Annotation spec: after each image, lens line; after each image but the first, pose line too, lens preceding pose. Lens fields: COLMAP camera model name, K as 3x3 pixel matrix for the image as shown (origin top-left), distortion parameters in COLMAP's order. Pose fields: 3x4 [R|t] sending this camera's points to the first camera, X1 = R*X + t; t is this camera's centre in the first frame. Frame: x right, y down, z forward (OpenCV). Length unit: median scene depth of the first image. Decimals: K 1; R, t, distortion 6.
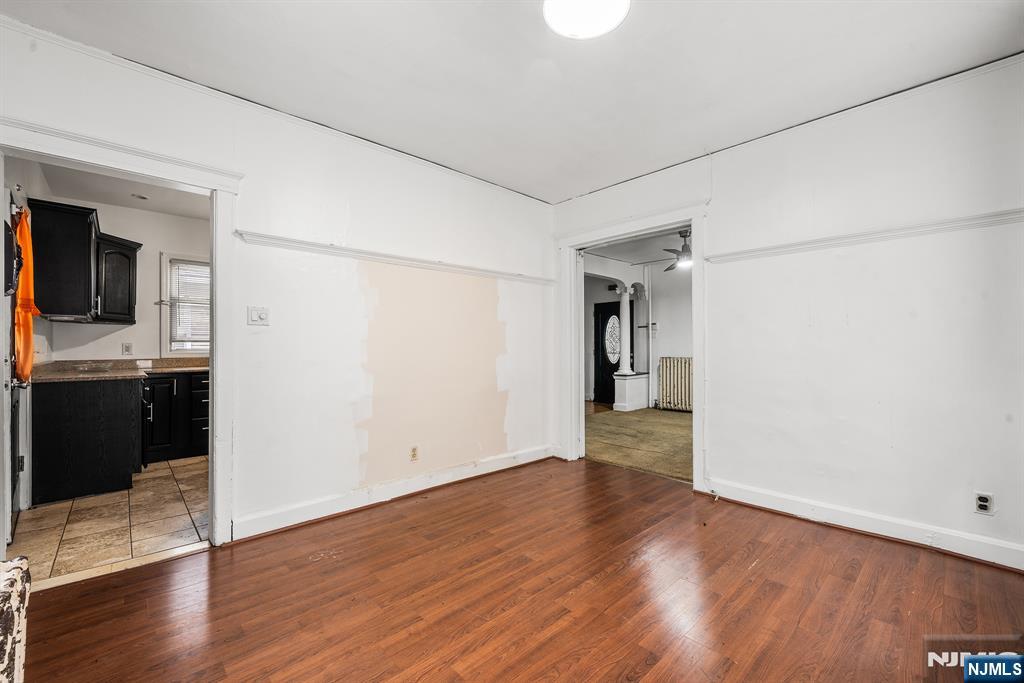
lens RADIAL K [[422.2, 0, 512.7], [0, 422.2, 345.5], [0, 0, 1]] dist [-0.000412, -0.000009]
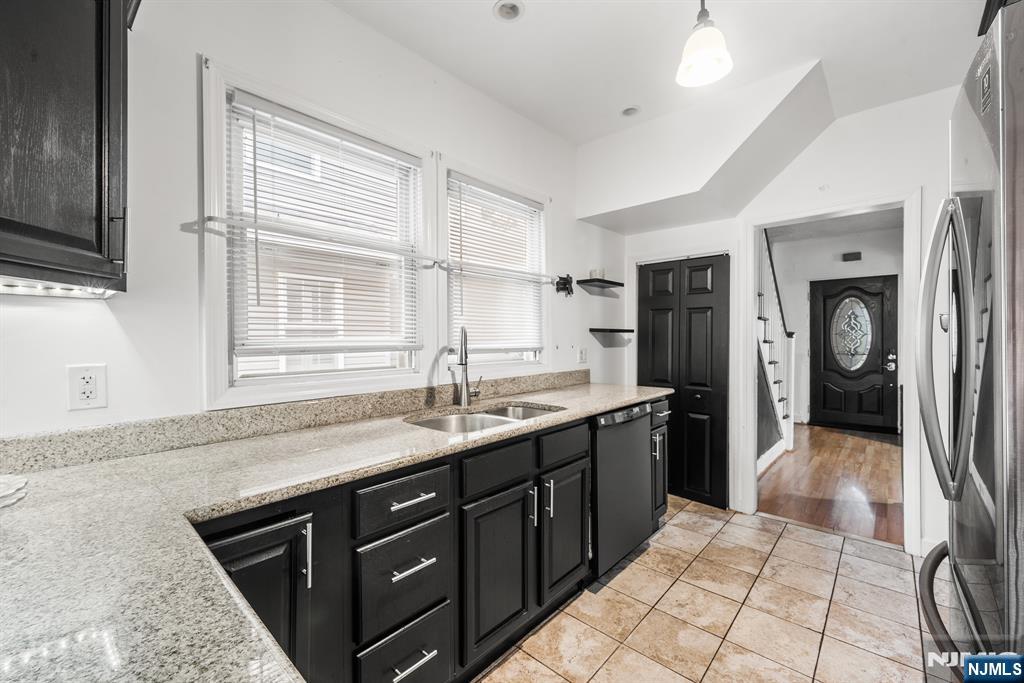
lens RADIAL K [[422.2, 0, 511.8], [0, 422.2, 336.0], [0, 0, 1]] dist [-0.000412, -0.000009]
pose [[0.996644, 0.000222, 0.081861, -0.627087], [-0.000582, 0.999990, 0.004383, -0.023907], [-0.081859, -0.004416, 0.996634, 0.670193]]
